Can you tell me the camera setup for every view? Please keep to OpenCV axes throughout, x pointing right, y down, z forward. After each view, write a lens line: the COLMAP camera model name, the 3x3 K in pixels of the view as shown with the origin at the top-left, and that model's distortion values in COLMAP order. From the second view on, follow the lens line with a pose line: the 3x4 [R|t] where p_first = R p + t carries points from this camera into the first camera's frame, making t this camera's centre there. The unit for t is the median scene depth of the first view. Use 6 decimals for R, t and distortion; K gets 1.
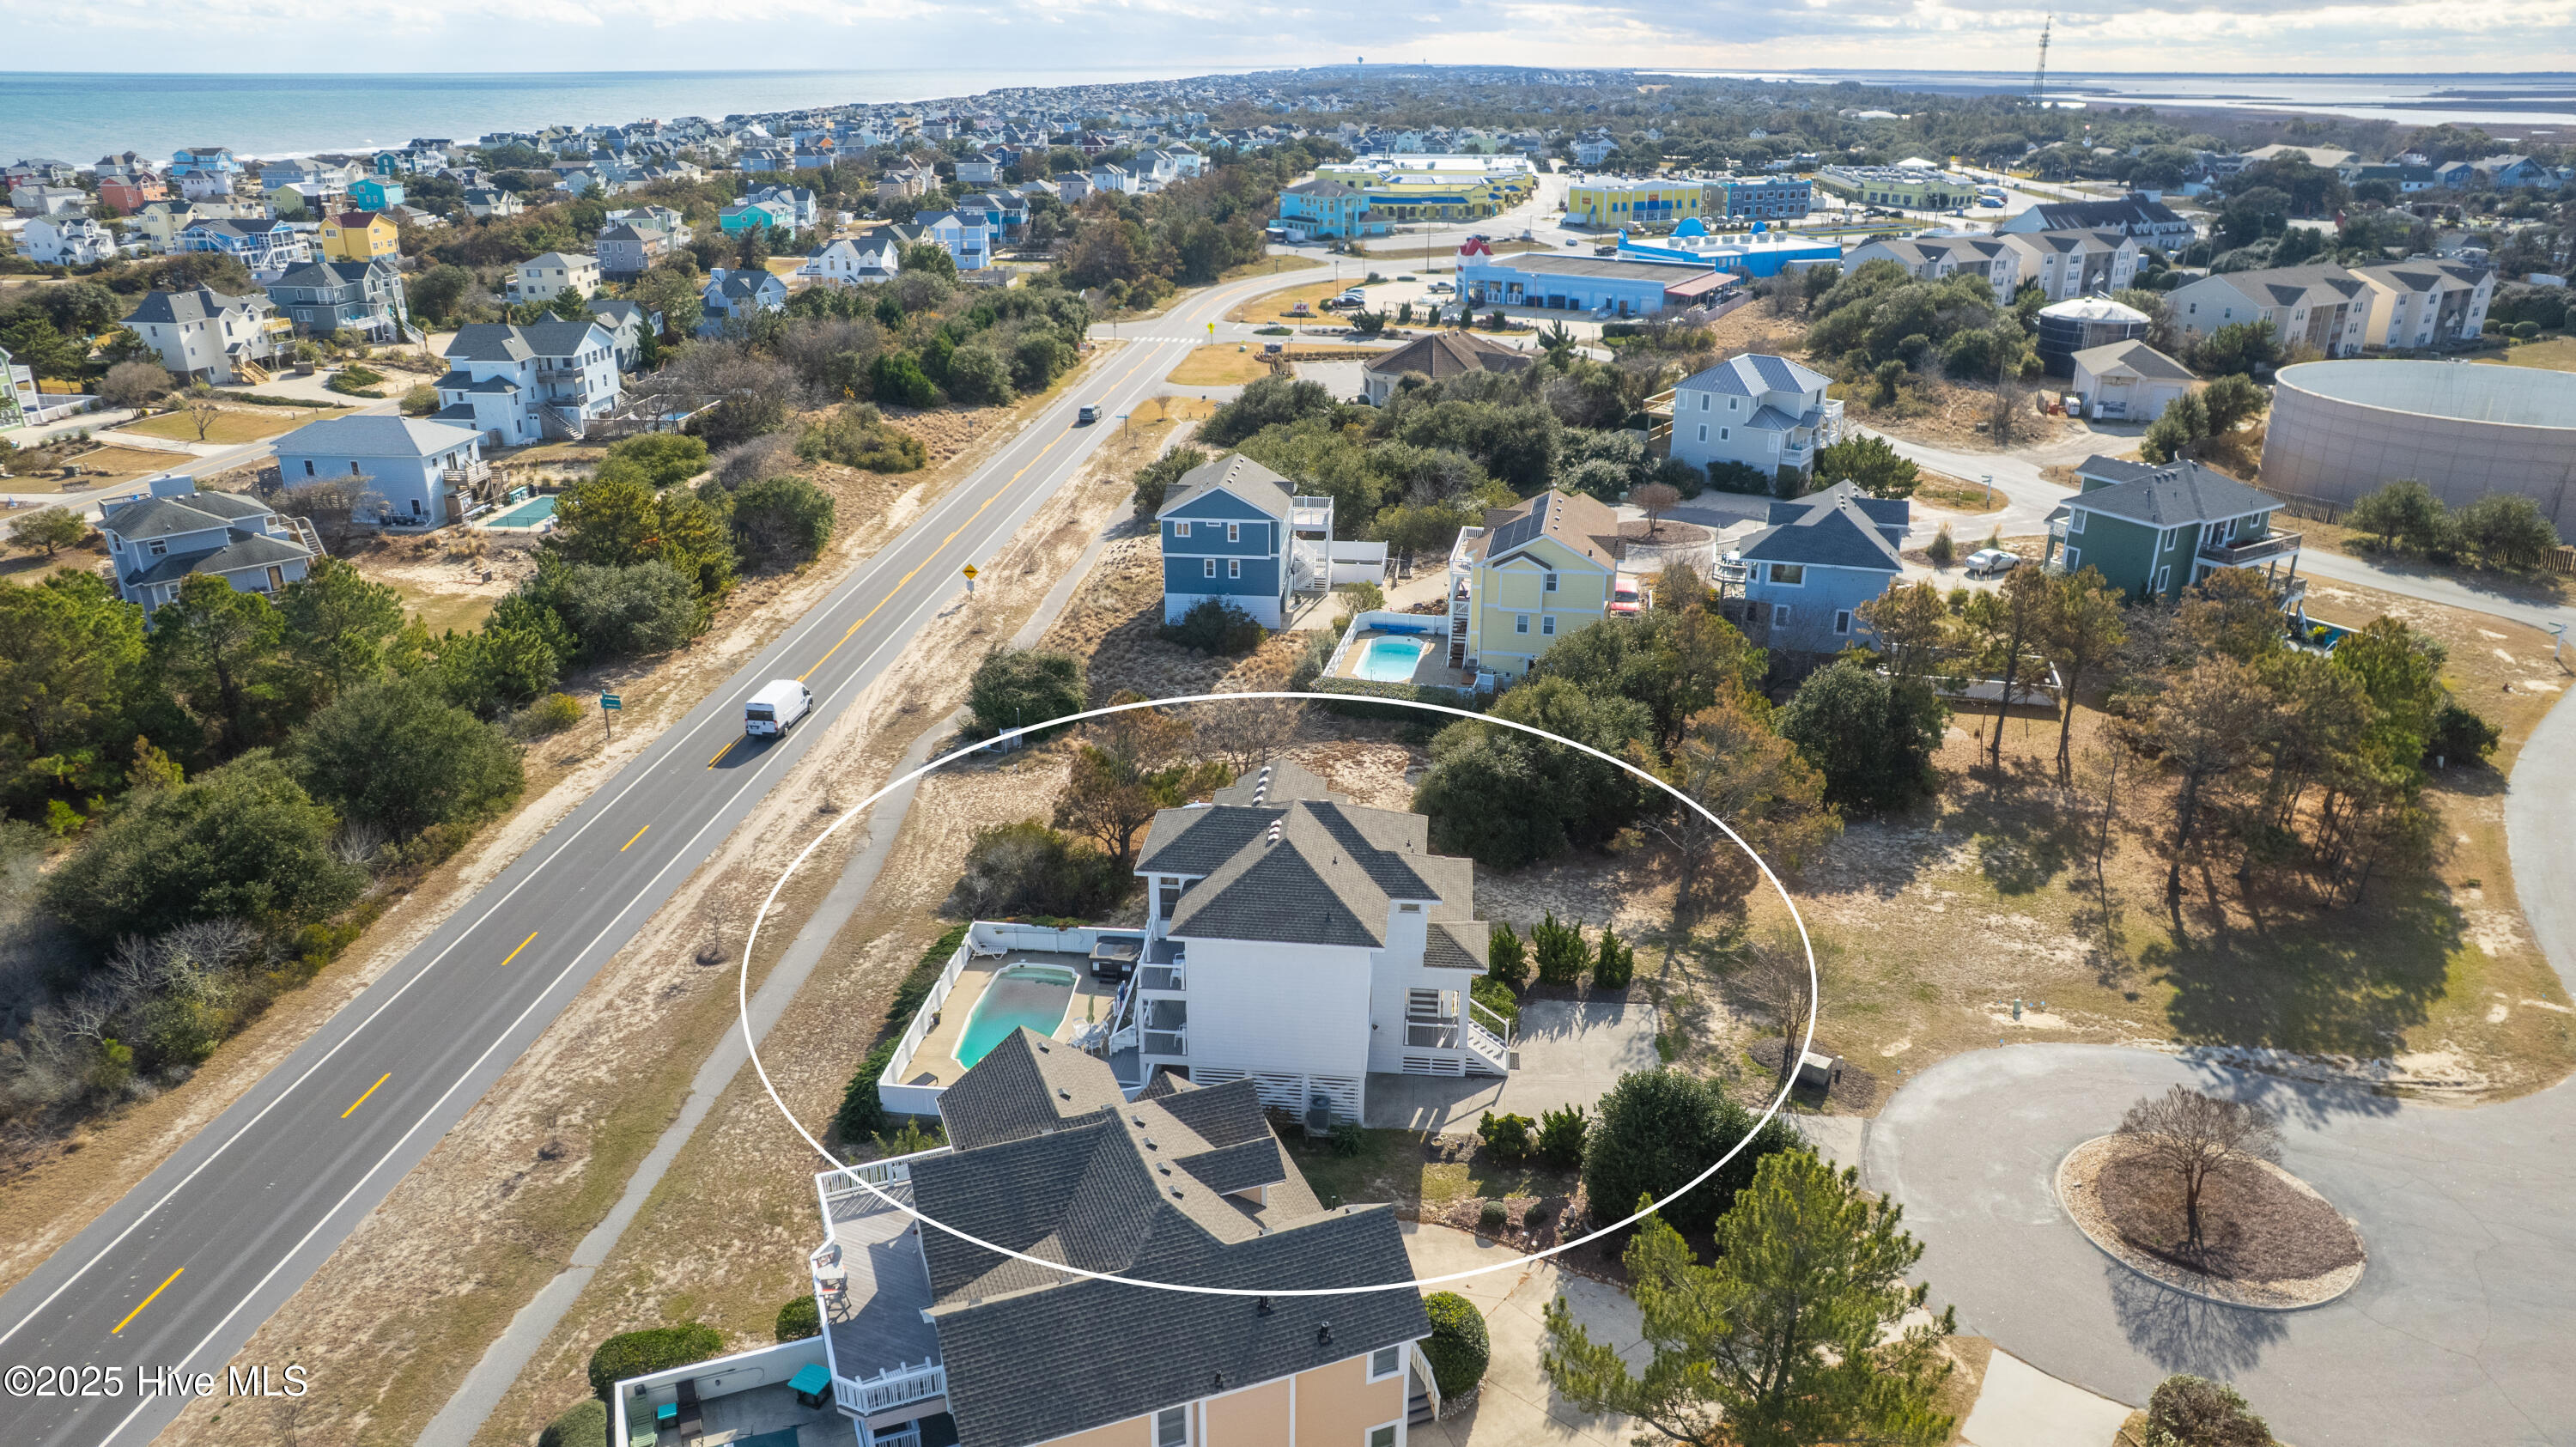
lens RADIAL K [[1689.5, 0, 1283.3], [0, 1689.5, 725.7], [0, 0, 1]] dist [-0.081918, 0.072294]
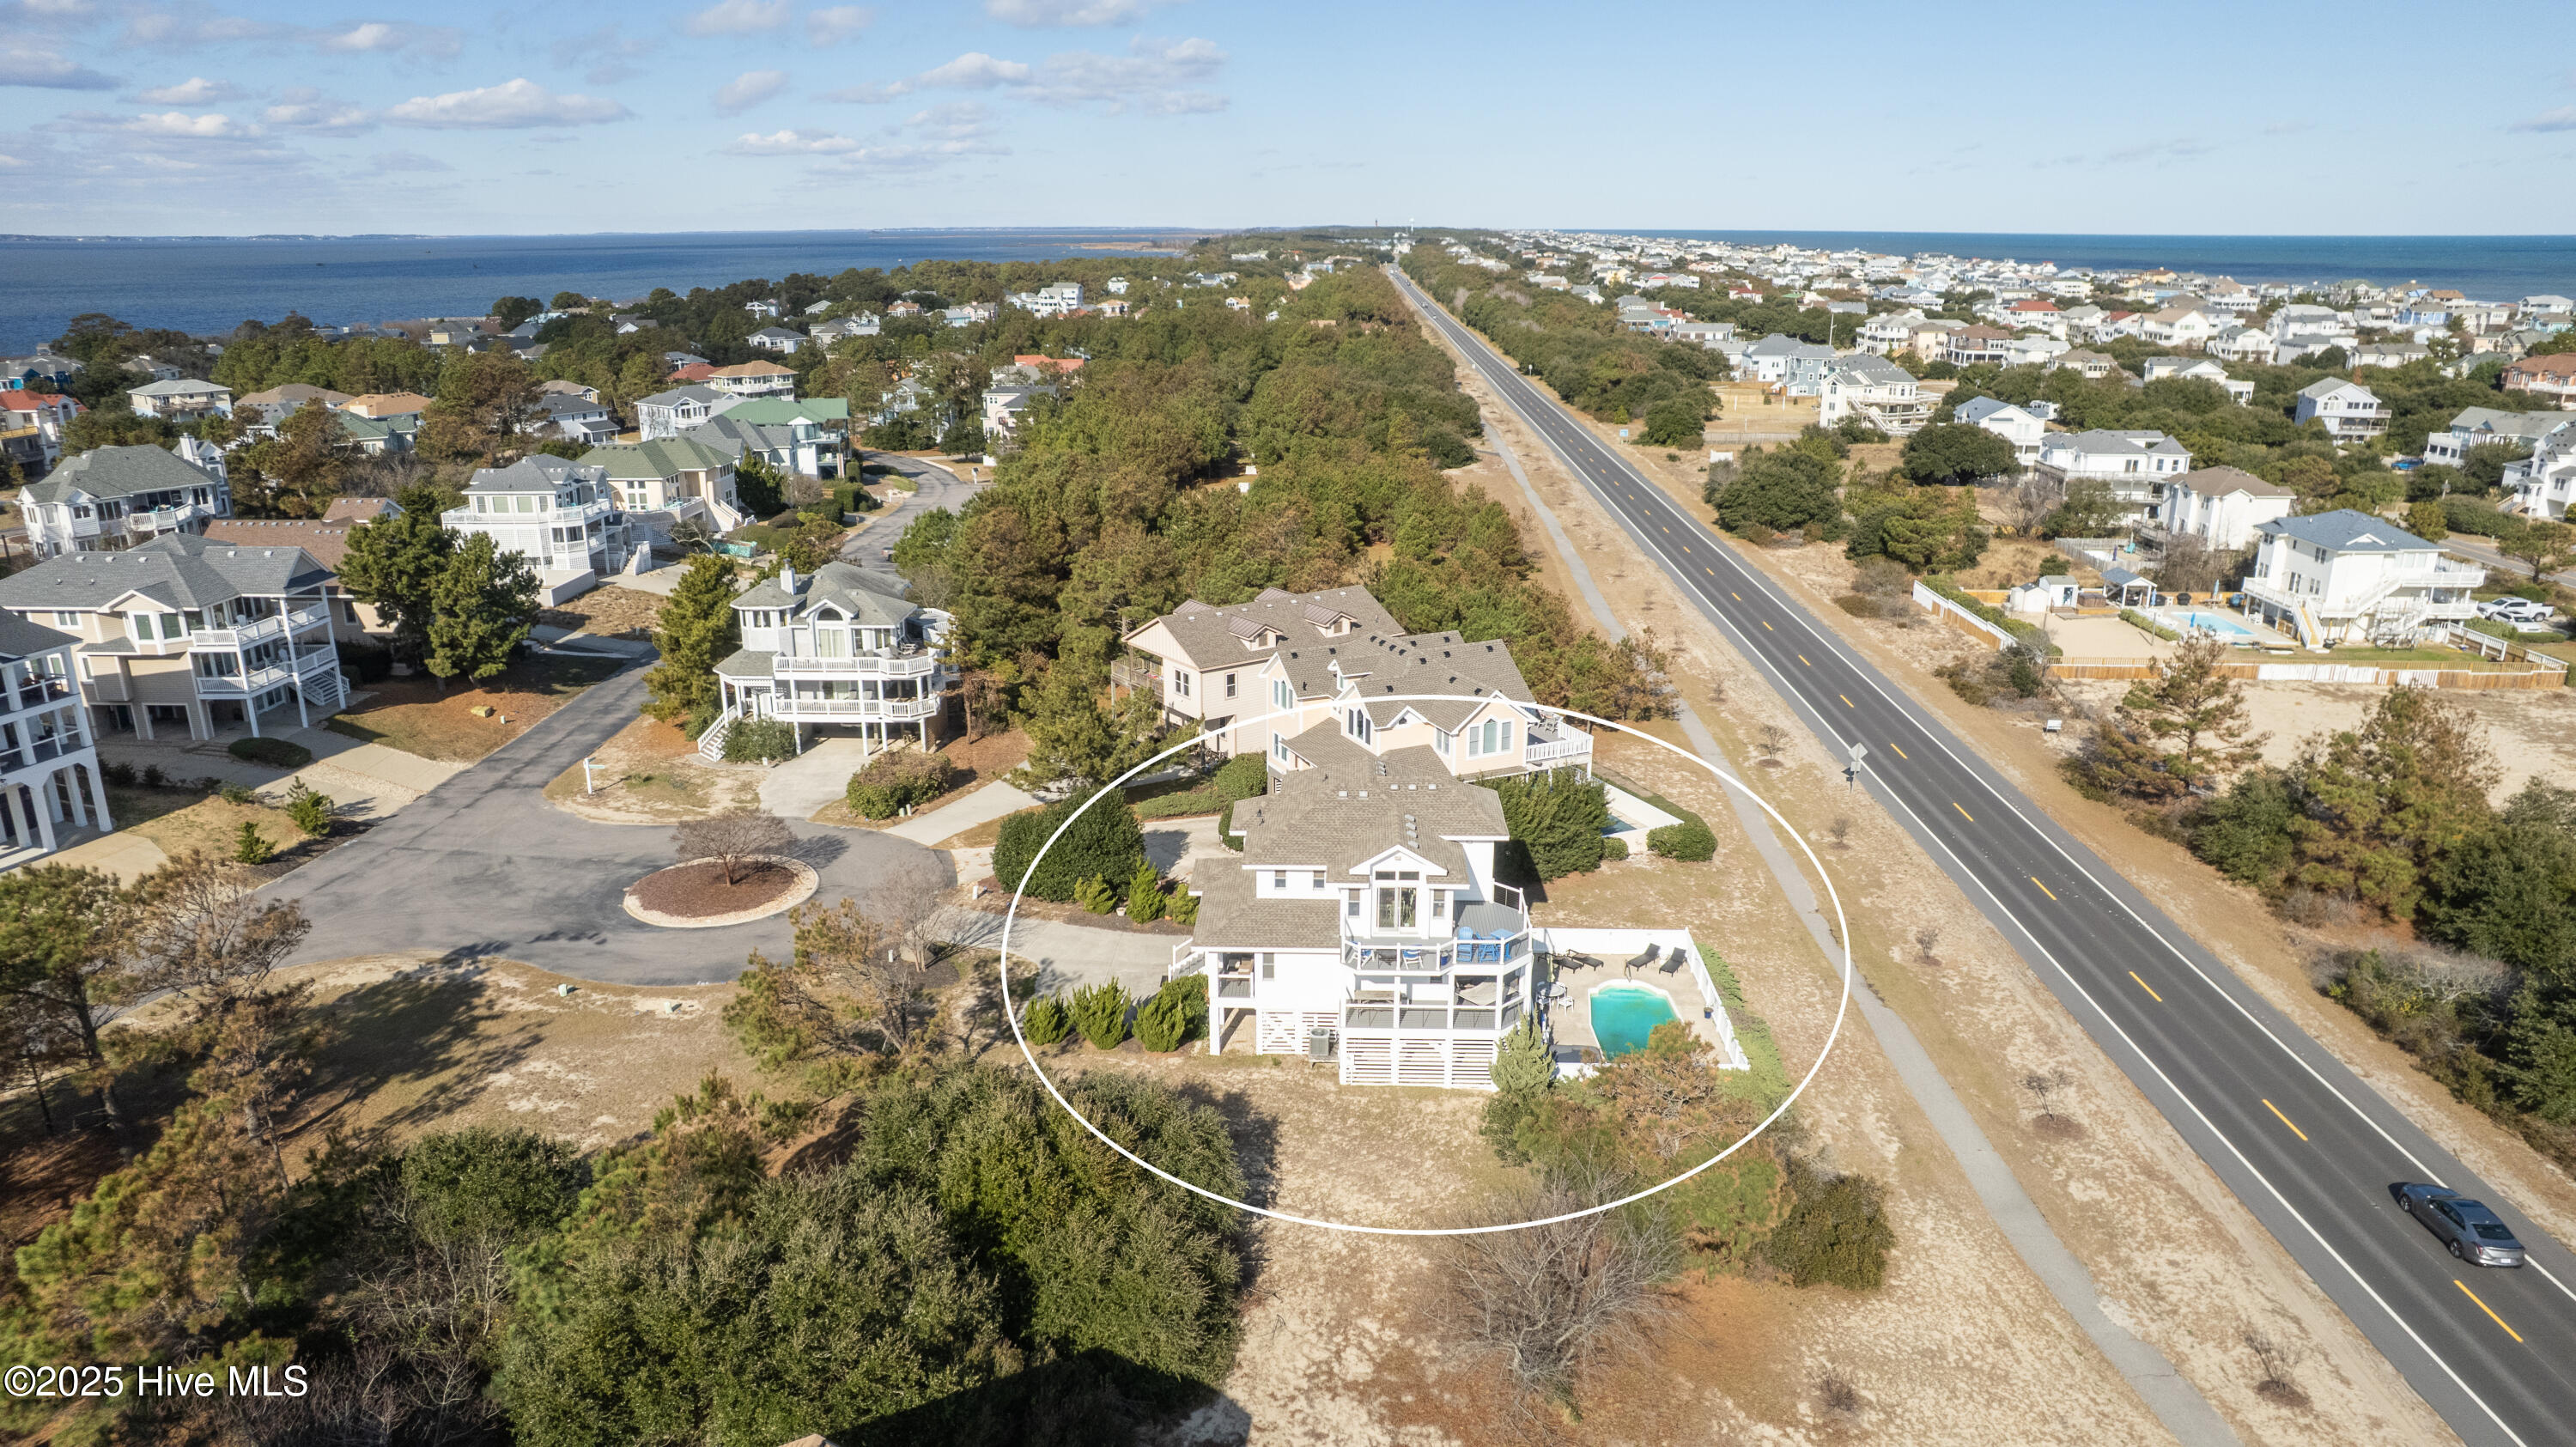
lens RADIAL K [[1653.6, 0, 1283.9], [0, 1653.6, 722.5], [0, 0, 1]] dist [-0.078841, 0.068784]
pose [[-0.997643, 0.020777, -0.065390, 0.040144], [-0.024652, 0.780851, 0.624231, -0.200676], [0.064029, 0.624372, -0.778499, 0.559072]]
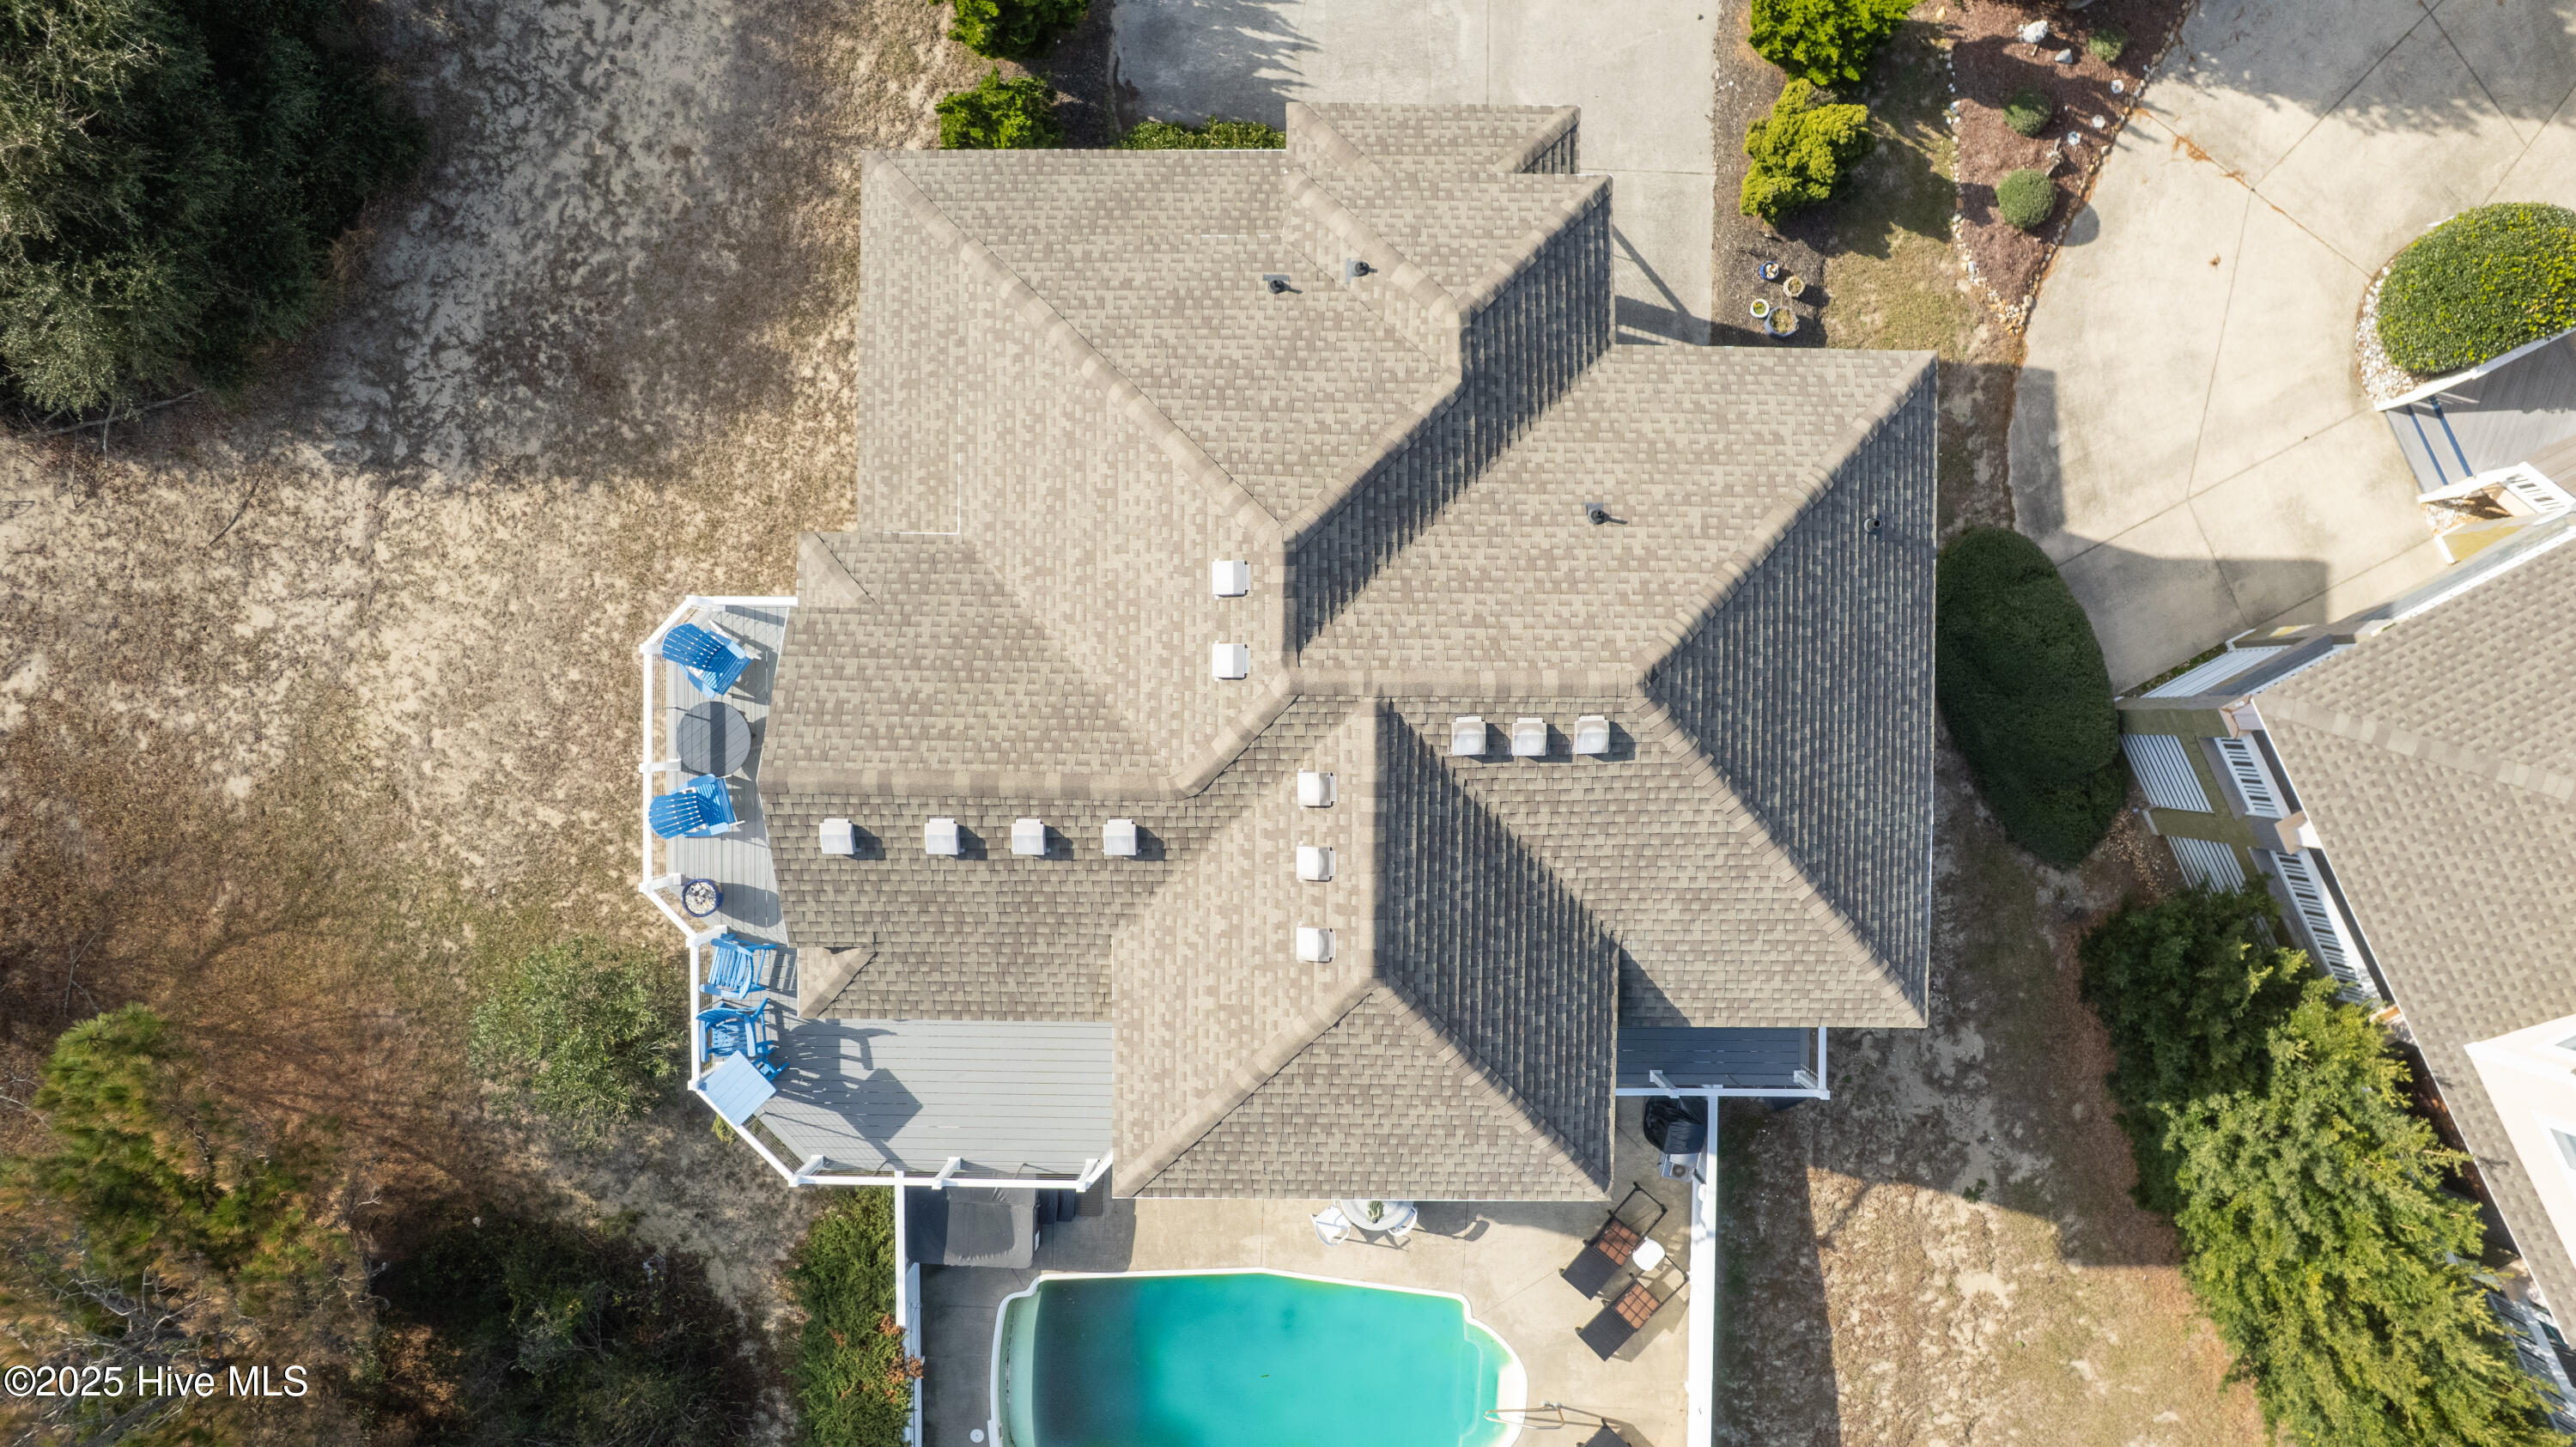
lens RADIAL K [[1666.1, 0, 1294.0], [0, 1666.1, 704.0], [0, 0, 1]] dist [-0.105182, 0.069571]
pose [[-0.096549, -0.995314, 0.005245, 0.000298], [0.368821, -0.030881, 0.928987, -0.060683], [-0.924472, 0.091627, 0.370075, 0.281750]]
